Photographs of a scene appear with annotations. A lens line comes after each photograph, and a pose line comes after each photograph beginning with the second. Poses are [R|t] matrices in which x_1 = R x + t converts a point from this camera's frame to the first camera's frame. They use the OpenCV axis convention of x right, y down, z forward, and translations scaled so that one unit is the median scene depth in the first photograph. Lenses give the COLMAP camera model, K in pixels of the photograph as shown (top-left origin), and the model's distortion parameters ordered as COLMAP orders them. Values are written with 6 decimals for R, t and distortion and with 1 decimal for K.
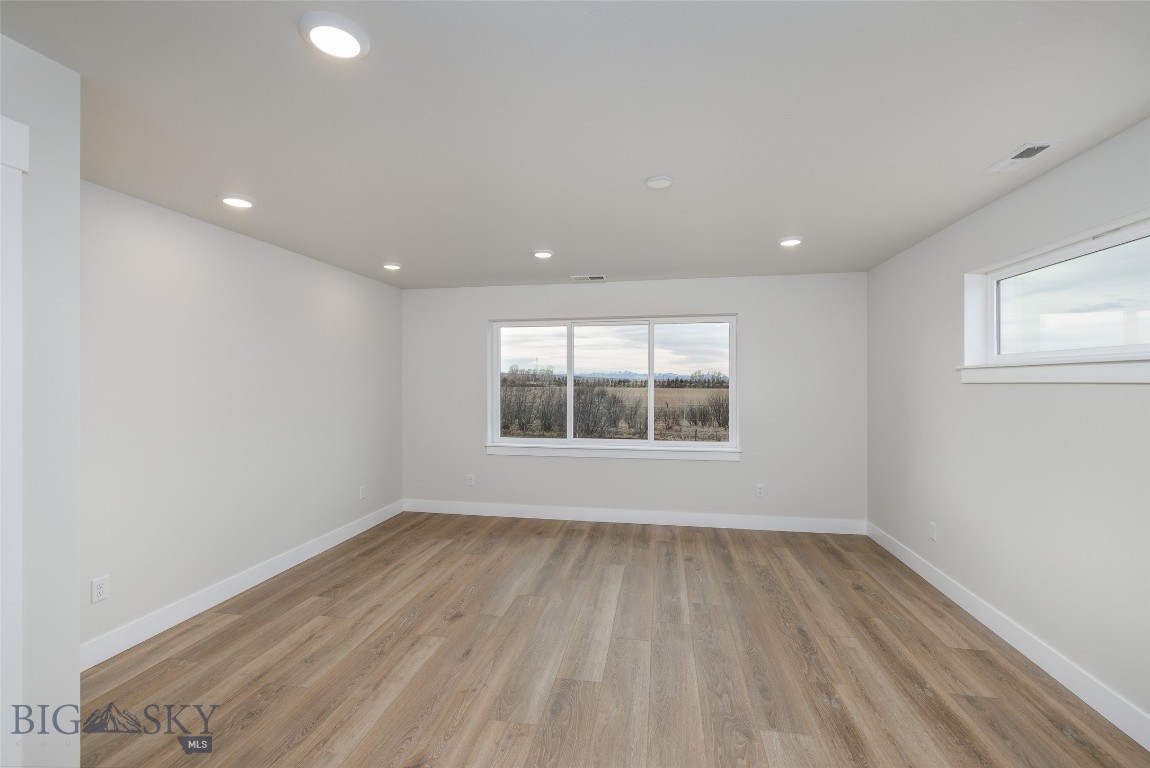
lens RADIAL K [[484.4, 0, 576.0], [0, 484.4, 377.3], [0, 0, 1]] dist [-0.002611, 0.001424]
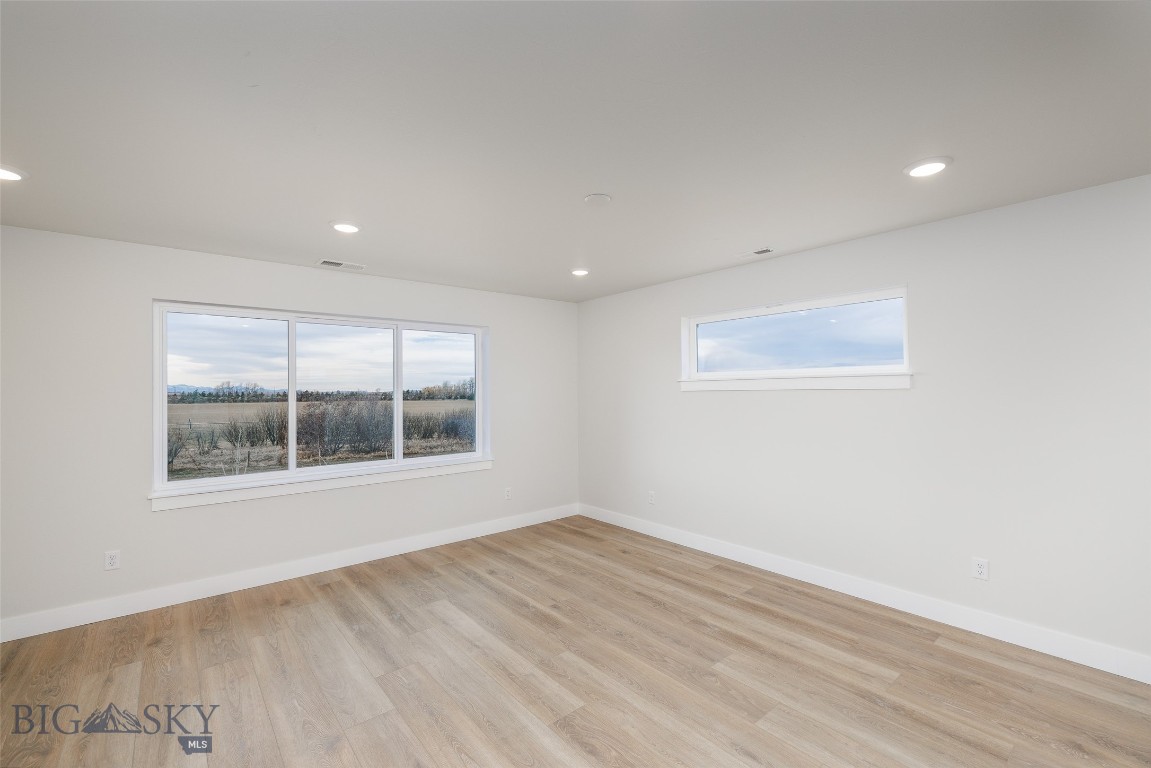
lens RADIAL K [[484.8, 0, 571.2], [0, 484.8, 386.7], [0, 0, 1]] dist [-0.002611, 0.001424]
pose [[0.645429, 0.000232, 0.763821, -0.385759], [0.003944, 0.999986, -0.003637, 0.001373], [-0.763810, 0.005360, 0.645418, 0.217984]]
